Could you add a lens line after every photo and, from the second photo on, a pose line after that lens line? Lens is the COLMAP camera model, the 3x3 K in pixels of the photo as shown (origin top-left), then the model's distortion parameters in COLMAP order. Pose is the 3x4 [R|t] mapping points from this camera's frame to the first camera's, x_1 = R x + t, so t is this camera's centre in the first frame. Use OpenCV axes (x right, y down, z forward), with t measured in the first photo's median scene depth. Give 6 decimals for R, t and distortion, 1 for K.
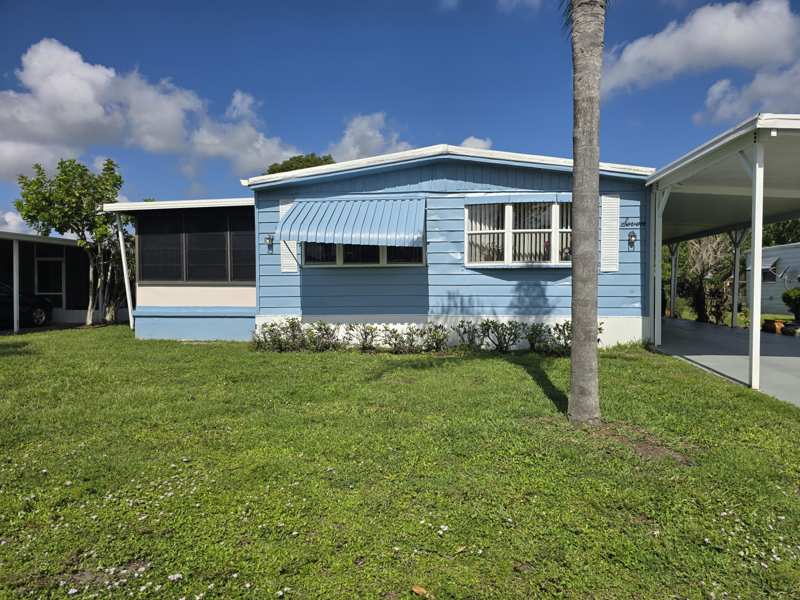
lens RADIAL K [[524.6, 0, 400.0], [0, 524.6, 300.0], [0, 0, 1]] dist [0.047557, -0.000034]
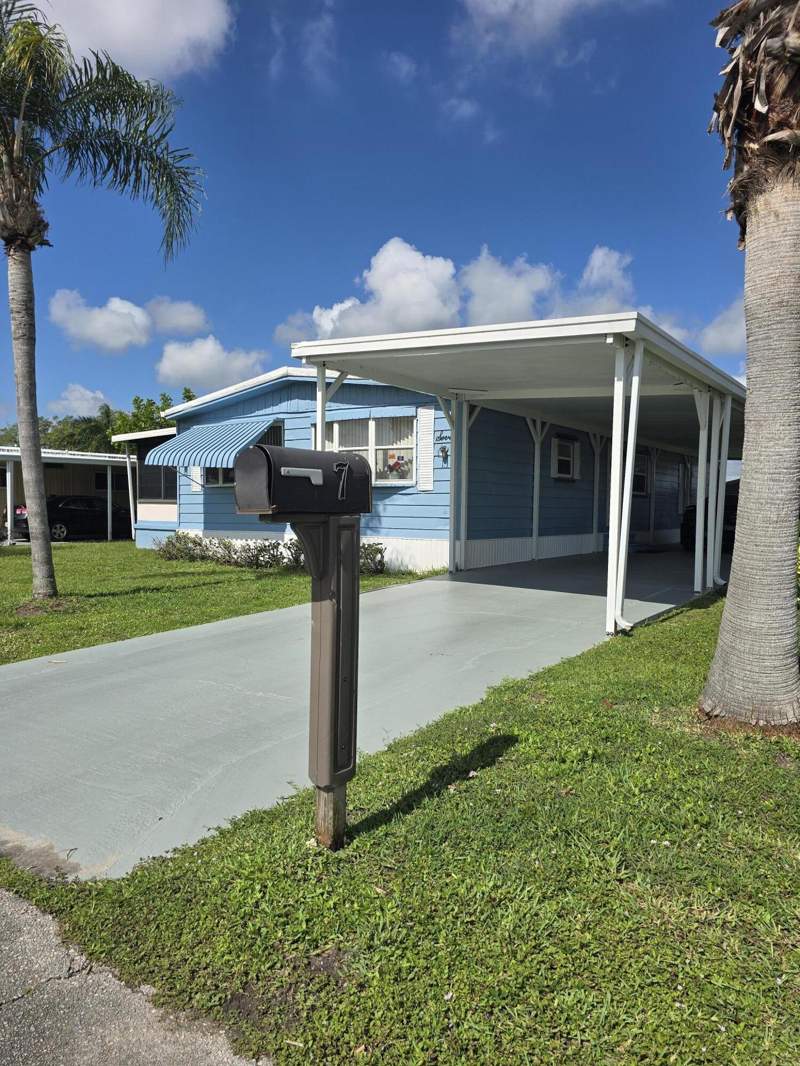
lens RADIAL K [[699.1, 0, 400.0], [0, 699.1, 533.0], [0, 0, 1]] dist [0.047557, -0.000034]
pose [[0.858803, 0.028802, -0.511496, 0.955398], [-0.026466, 0.999579, 0.011849, 0.006363], [0.511622, 0.003361, 0.859204, -0.059873]]
